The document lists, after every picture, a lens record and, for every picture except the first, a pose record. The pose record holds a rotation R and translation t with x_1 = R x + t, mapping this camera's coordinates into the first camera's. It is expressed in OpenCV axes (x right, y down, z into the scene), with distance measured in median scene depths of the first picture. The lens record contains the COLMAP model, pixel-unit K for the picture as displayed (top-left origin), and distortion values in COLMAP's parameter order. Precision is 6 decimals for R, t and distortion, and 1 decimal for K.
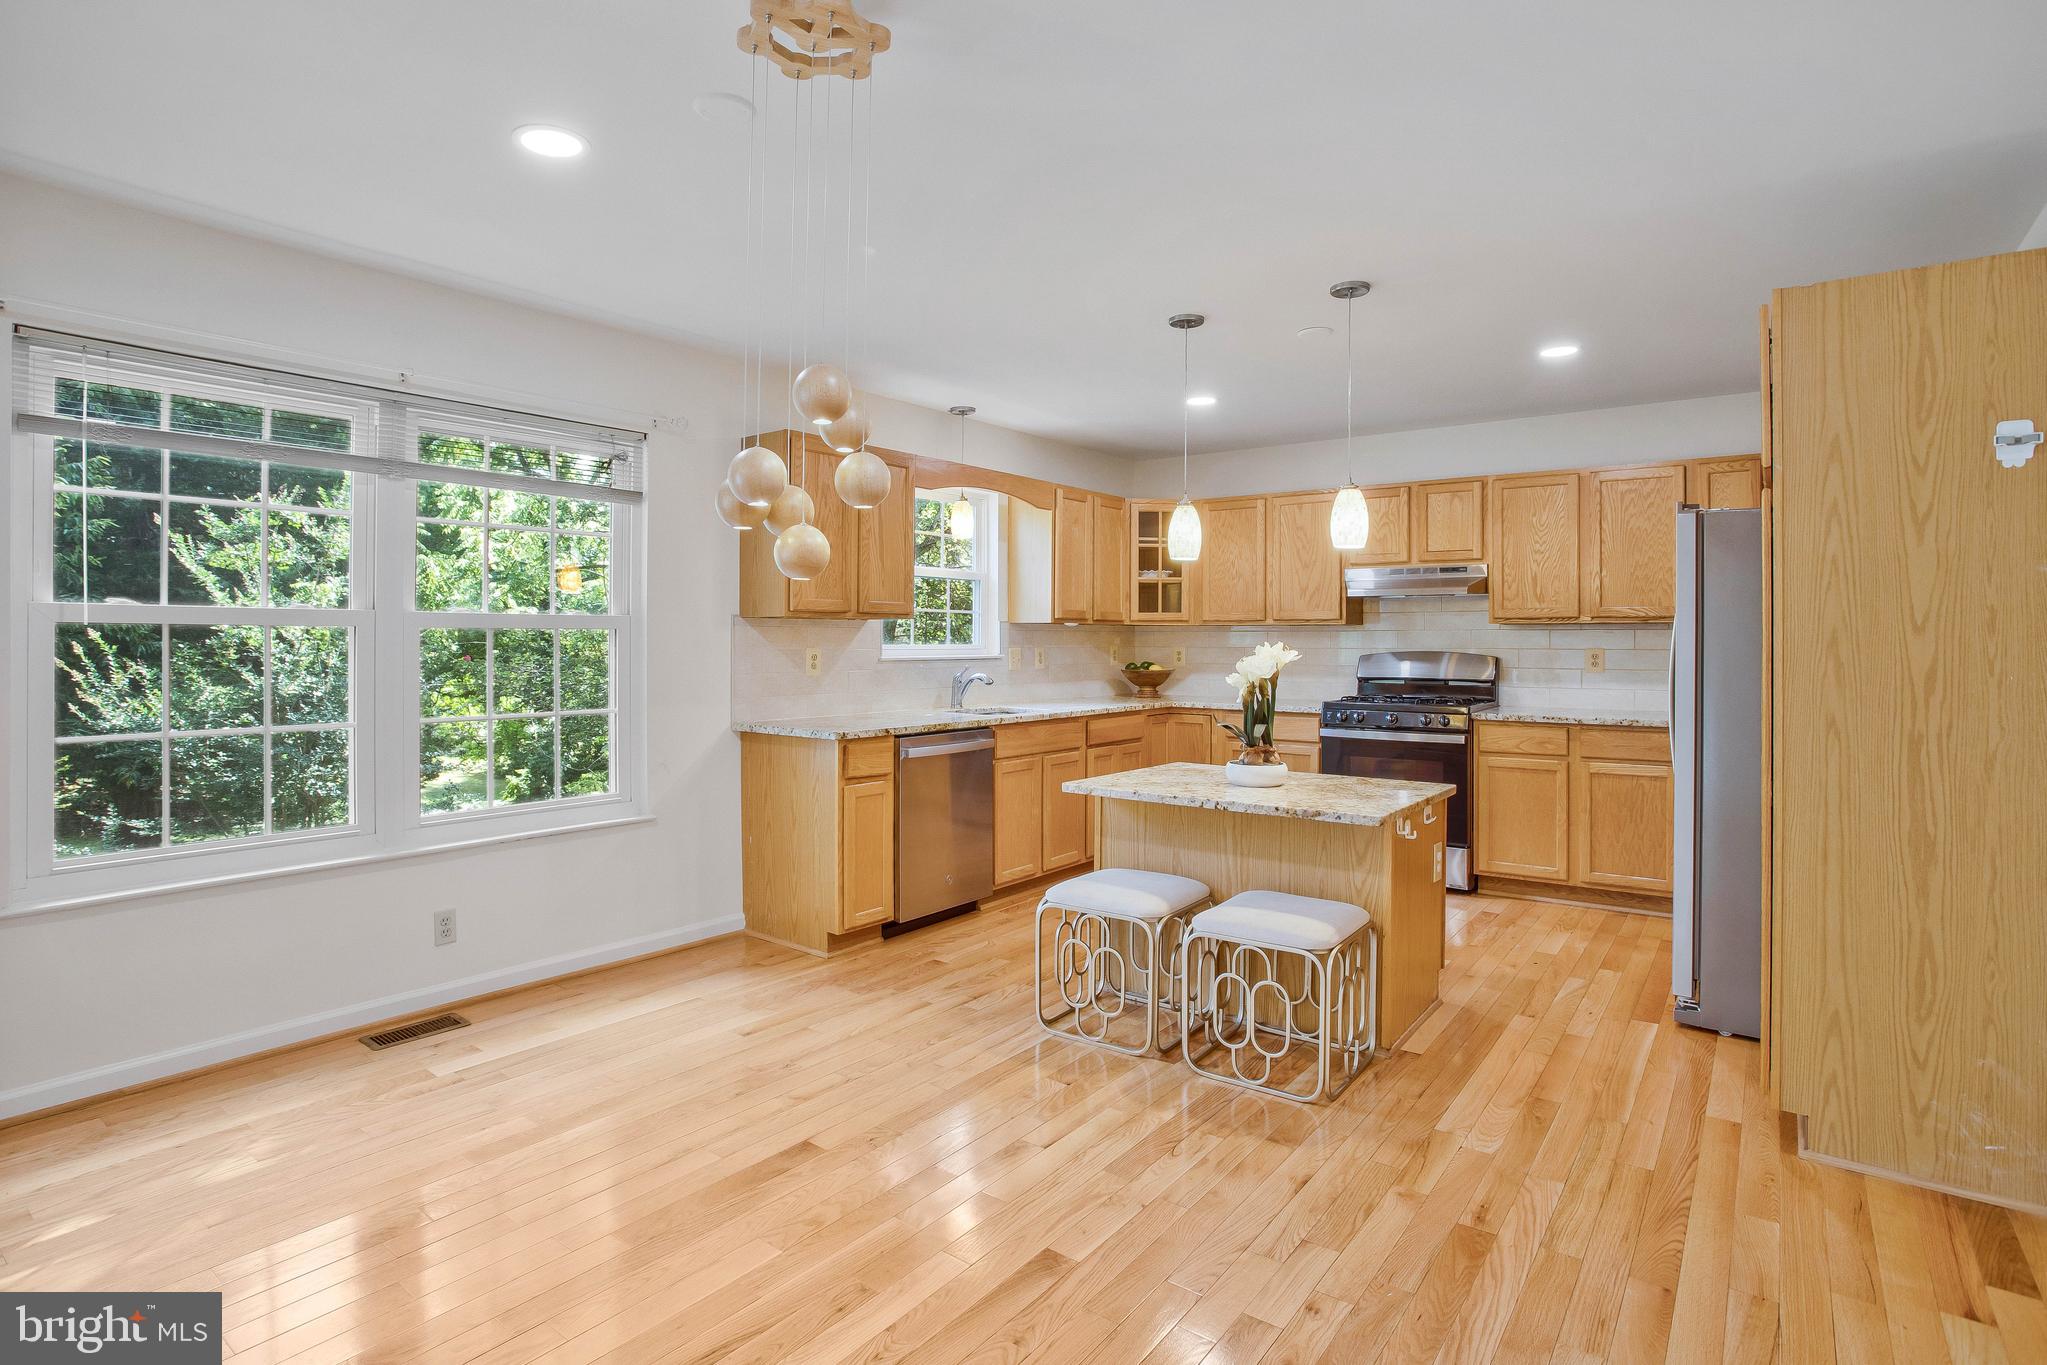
lens RADIAL K [[1016.7, 0, 1014.8], [0, 1016.7, 642.4], [0, 0, 1]] dist [-0.075446, 0.021424]
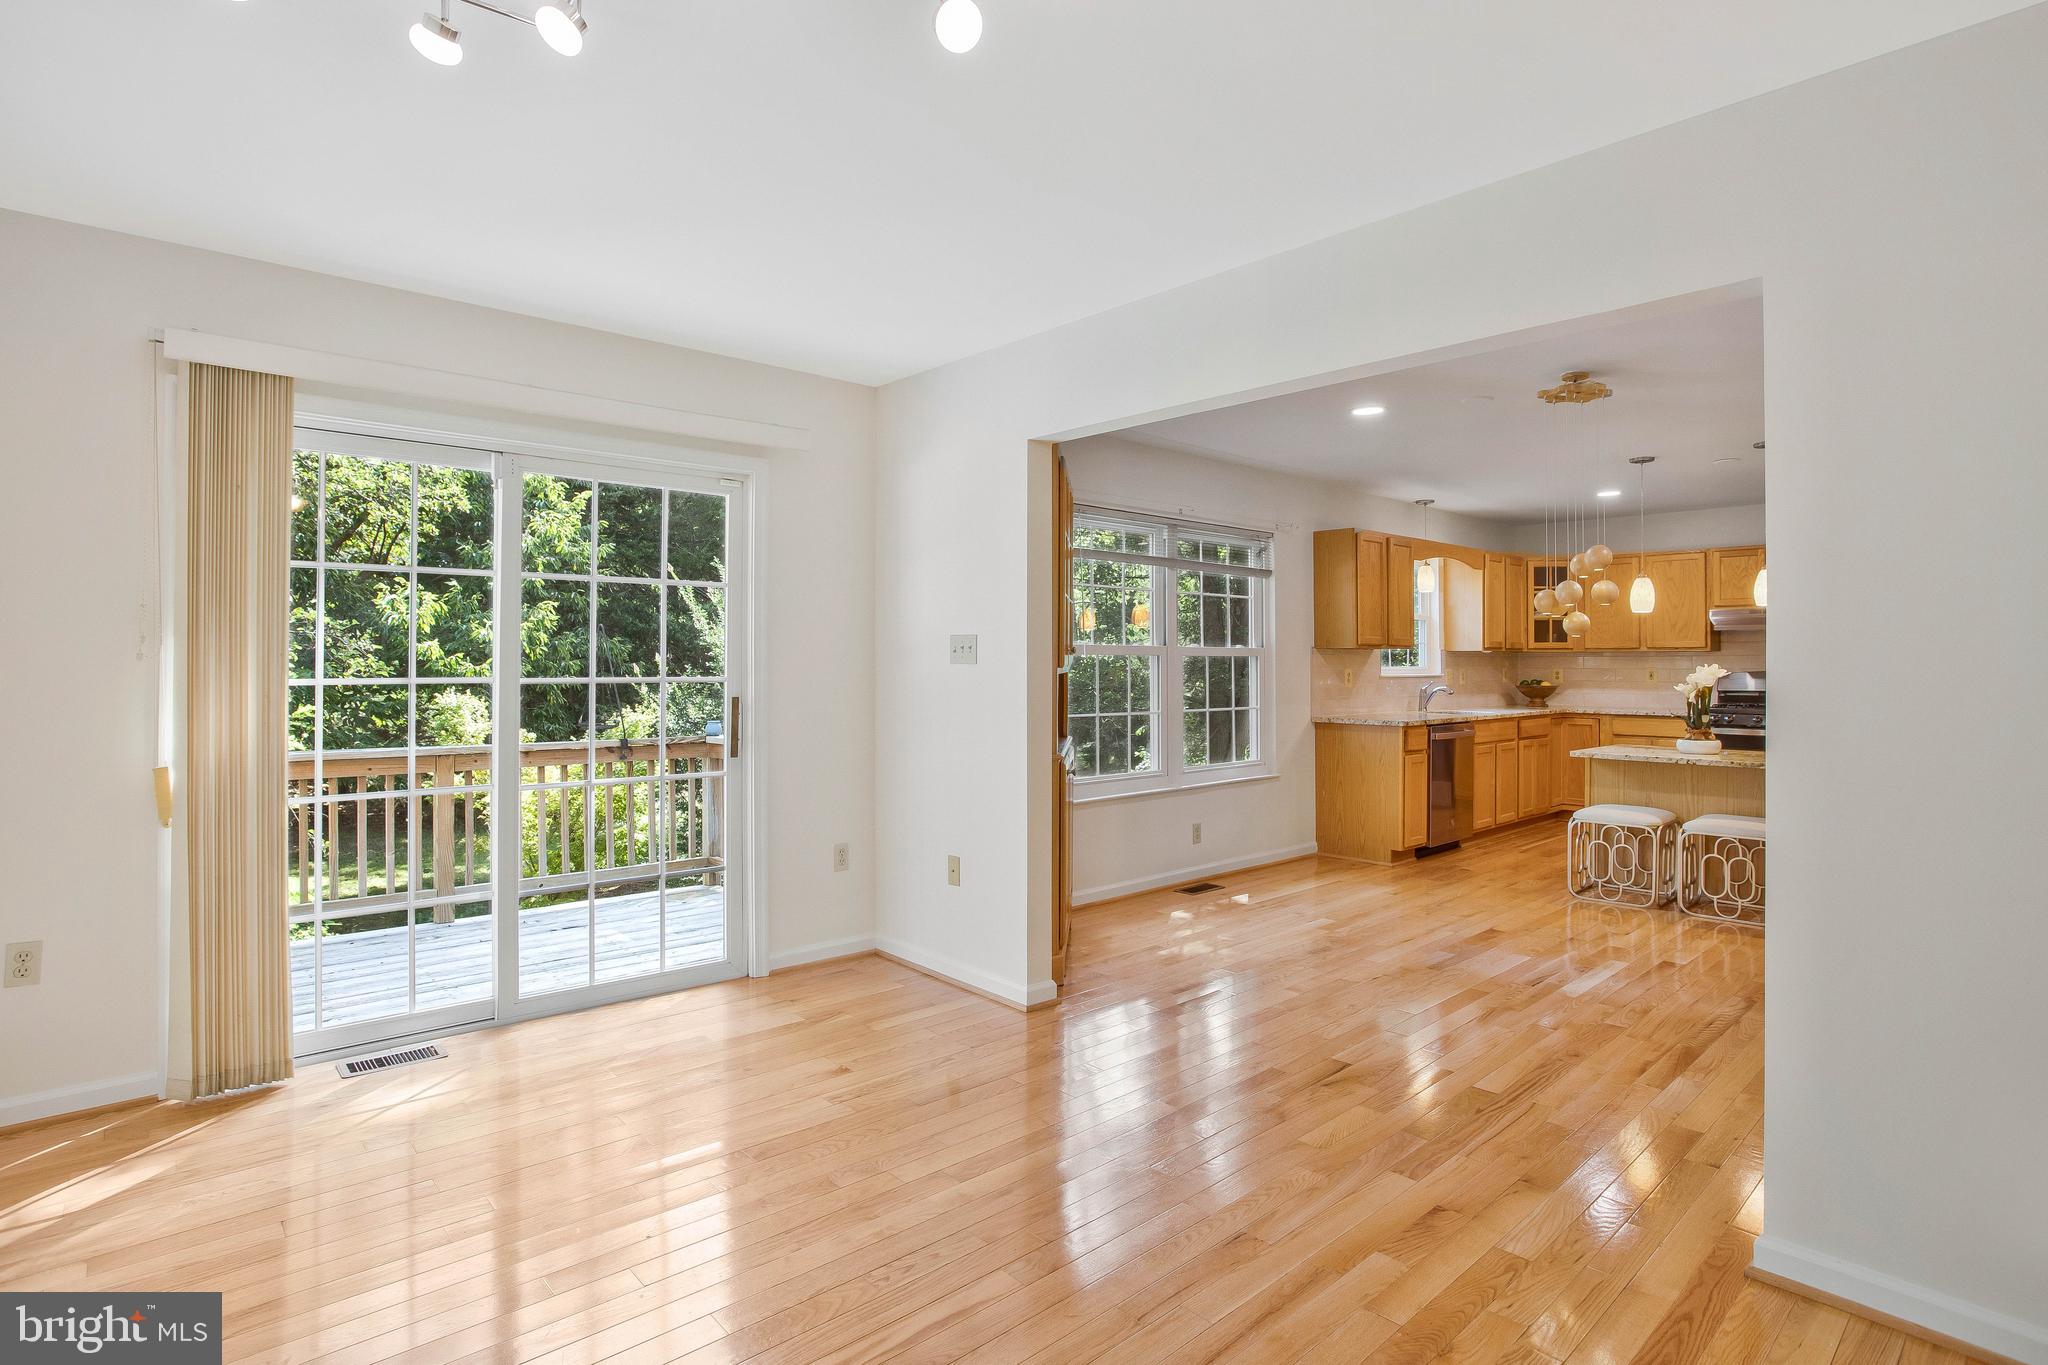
lens RADIAL K [[1017.2, 0, 1015.3], [0, 1017.2, 642.3], [0, 0, 1]] dist [-0.075446, 0.021424]
pose [[0.982202, -0.003000, -0.187803, -0.430770], [-0.001172, 0.999755, -0.022102, 0.000674], [0.187823, 0.021929, 0.981958, -0.597536]]
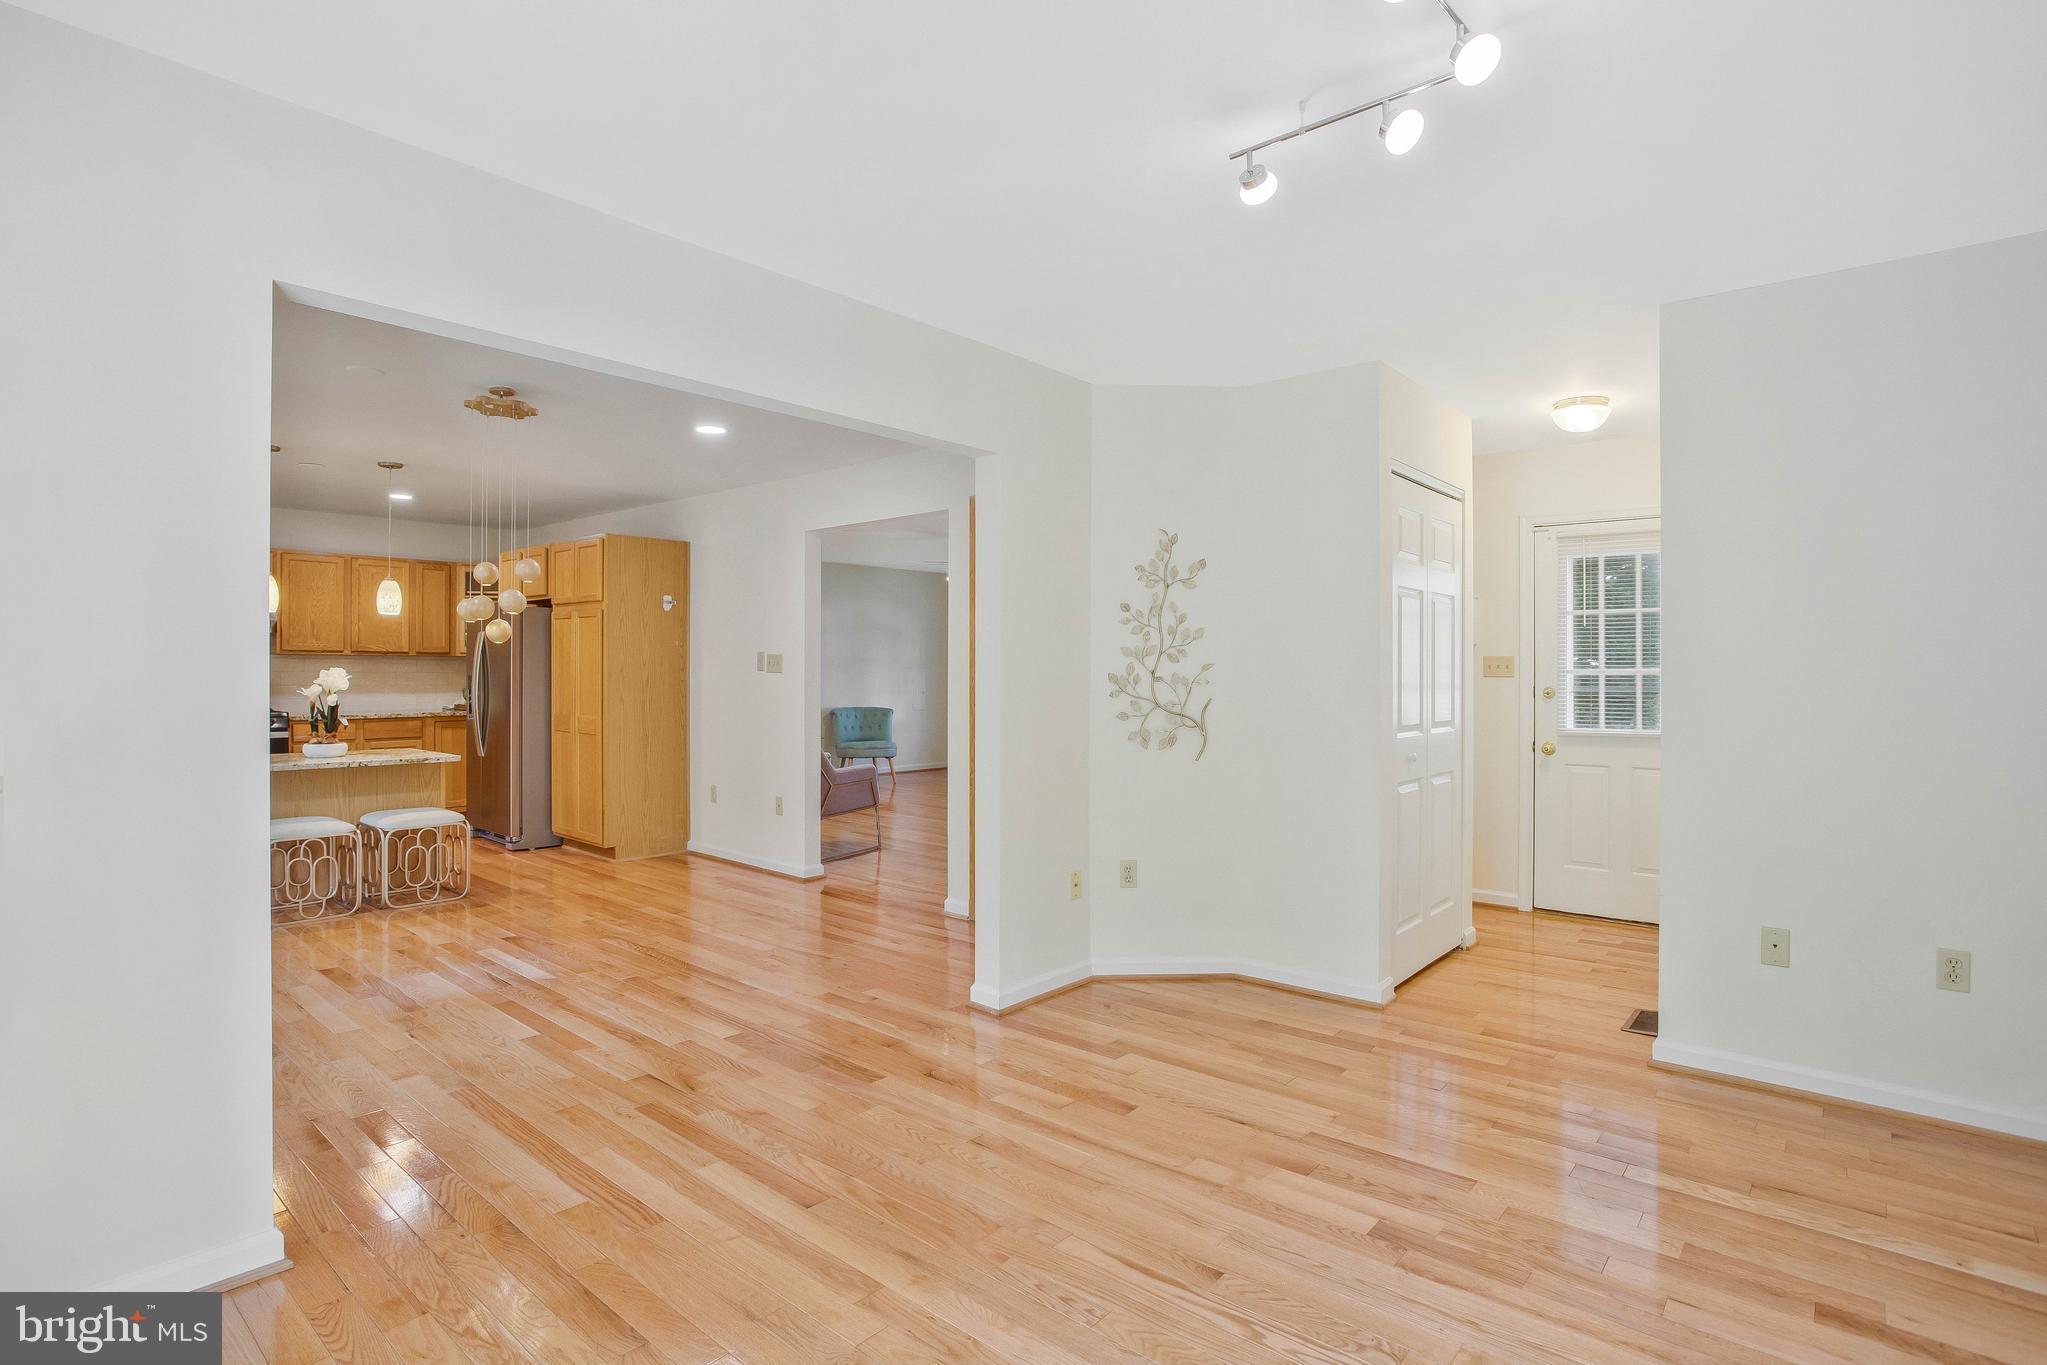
lens RADIAL K [[1016.7, 0, 1014.8], [0, 1016.7, 642.4], [0, 0, 1]] dist [-0.075446, 0.021424]
pose [[0.071373, 0.024246, 0.997155, -1.010974], [-0.000184, 0.999705, -0.024295, -0.002199], [-0.997450, 0.001551, 0.071356, -0.162206]]
